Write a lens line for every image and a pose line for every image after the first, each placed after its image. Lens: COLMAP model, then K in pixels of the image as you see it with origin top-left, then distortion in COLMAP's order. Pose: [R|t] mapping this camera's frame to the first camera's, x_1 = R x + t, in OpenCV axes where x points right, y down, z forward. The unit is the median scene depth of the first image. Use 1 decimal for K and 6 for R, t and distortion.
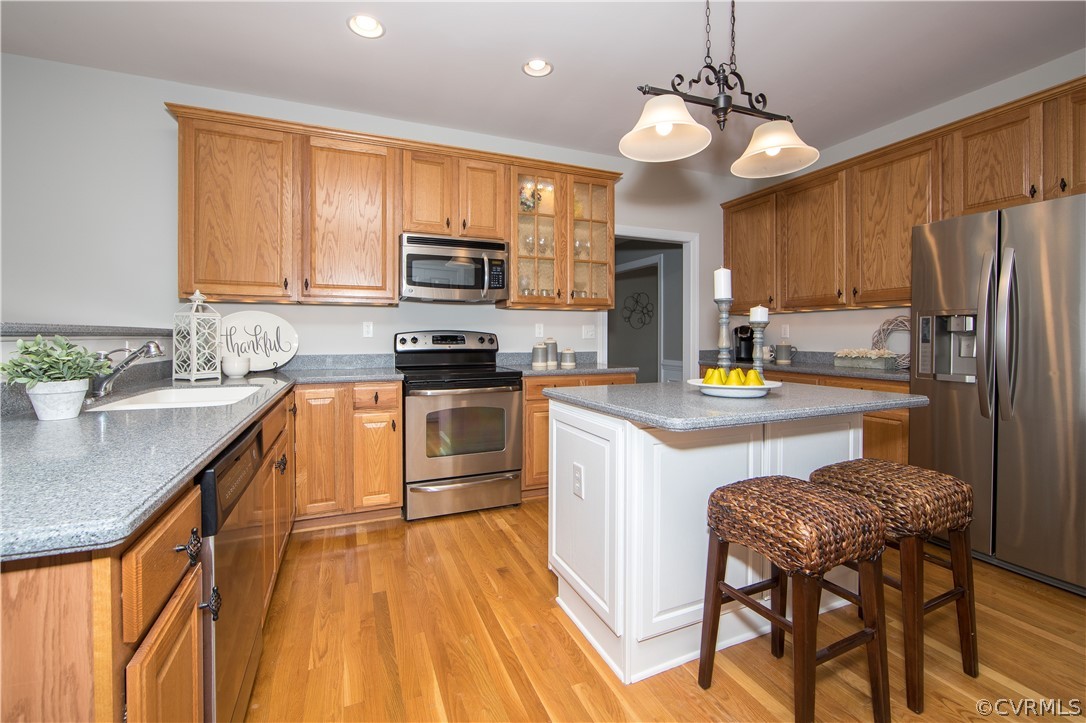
lens RADIAL K [[434.7, 0, 551.5], [0, 434.7, 343.6], [0, 0, 1]] dist [-0.012105, 0.002236]
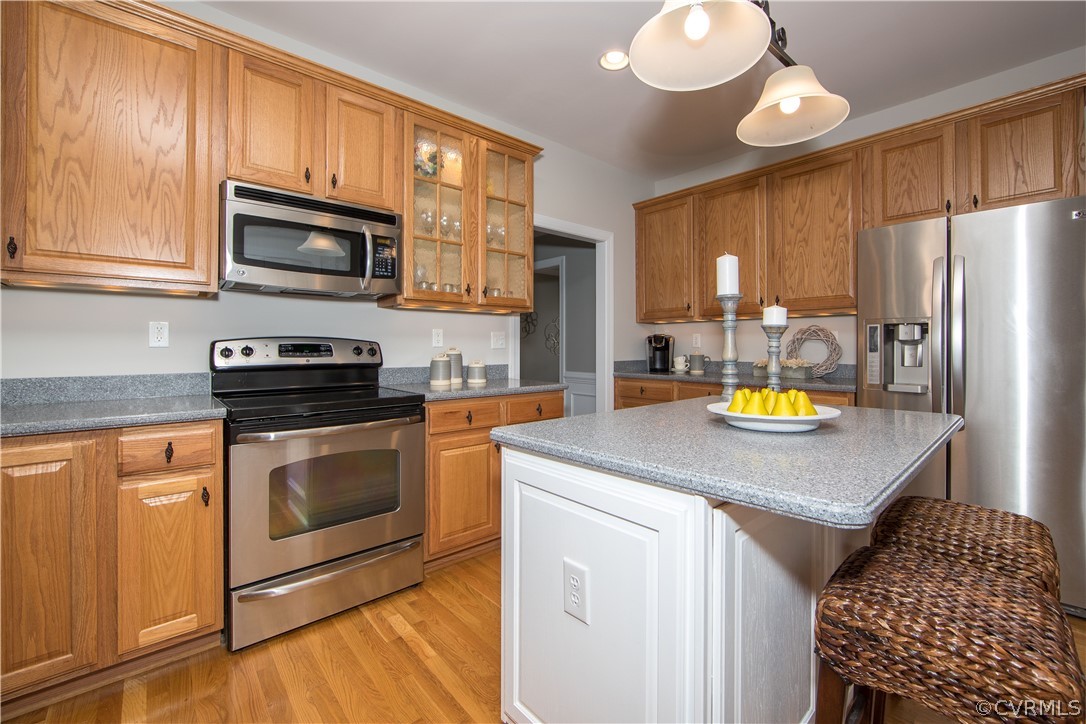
lens RADIAL K [[434.7, 0, 560.5], [0, 434.7, 346.4], [0, 0, 1]] dist [-0.012105, 0.002236]
pose [[0.948309, 0.000135, 0.317350, -0.083572], [0.005083, 0.999865, -0.015616, -0.002989], [-0.317309, 0.016422, 0.948180, 0.260558]]
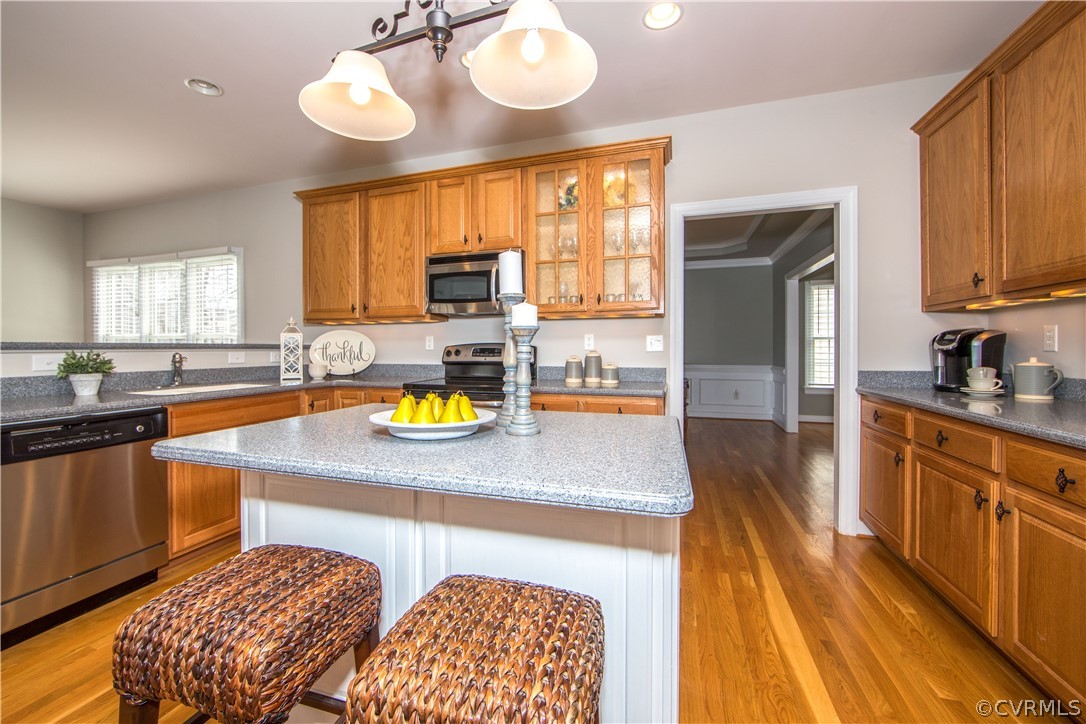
lens RADIAL K [[434.7, 0, 548.6], [0, 434.7, 354.1], [0, 0, 1]] dist [-0.012105, 0.002236]
pose [[0.763755, 0.007731, -0.645460, 0.608131], [-0.009246, 0.999957, 0.001037, -0.007677], [0.645440, 0.005176, 0.763793, 0.348485]]
